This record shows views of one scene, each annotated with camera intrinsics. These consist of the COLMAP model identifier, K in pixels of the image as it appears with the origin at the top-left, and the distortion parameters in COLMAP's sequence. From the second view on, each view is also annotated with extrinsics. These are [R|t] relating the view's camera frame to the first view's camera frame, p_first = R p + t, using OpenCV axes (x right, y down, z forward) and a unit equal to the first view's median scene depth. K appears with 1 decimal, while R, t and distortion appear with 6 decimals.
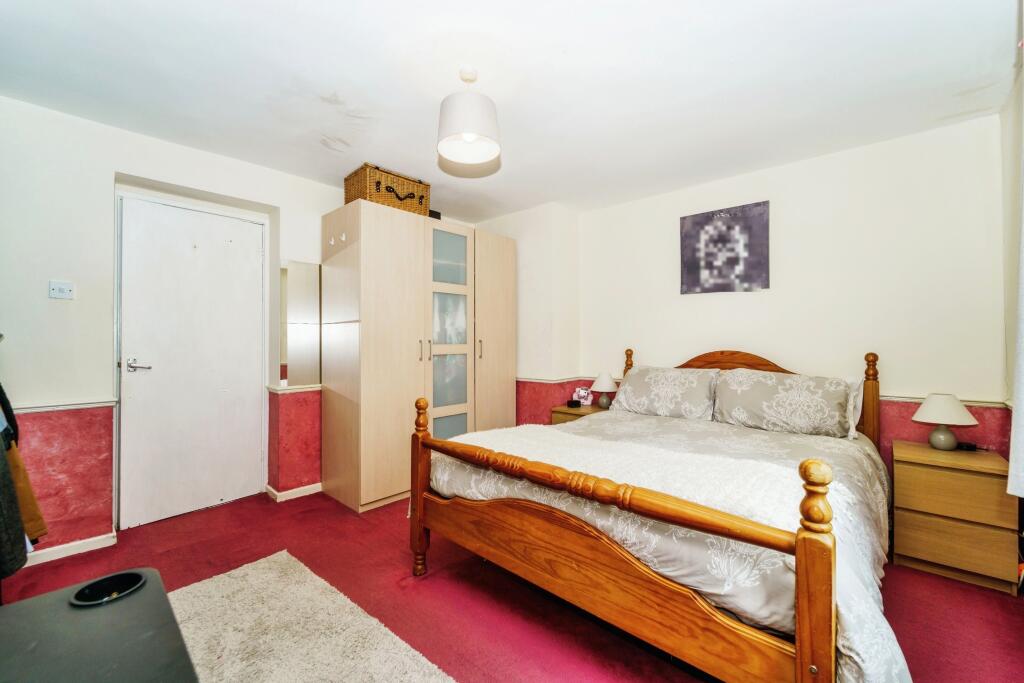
lens RADIAL K [[415.4, 0, 511.0], [0, 415.4, 336.1], [0, 0, 1]] dist [0.000662, 0.000079]
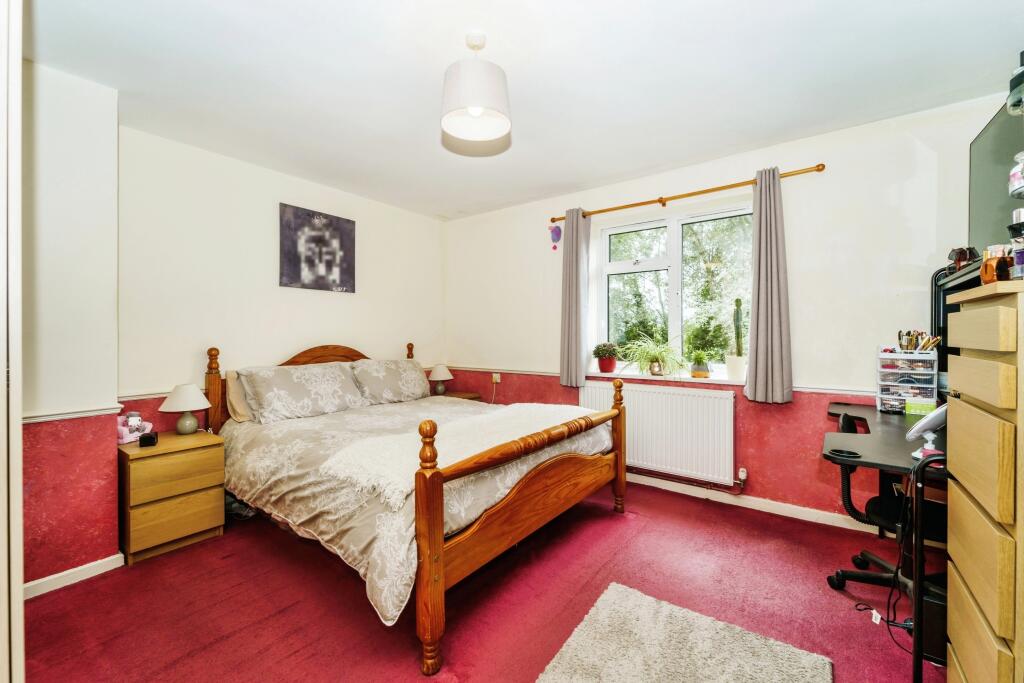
lens RADIAL K [[415.4, 0, 513.7], [0, 415.4, 339.7], [0, 0, 1]] dist [0.000662, 0.000079]
pose [[-0.084771, -0.011991, 0.996328, -0.627798], [-0.006654, 0.999912, 0.011468, 0.004551], [-0.996378, -0.005657, -0.084843, 0.626664]]
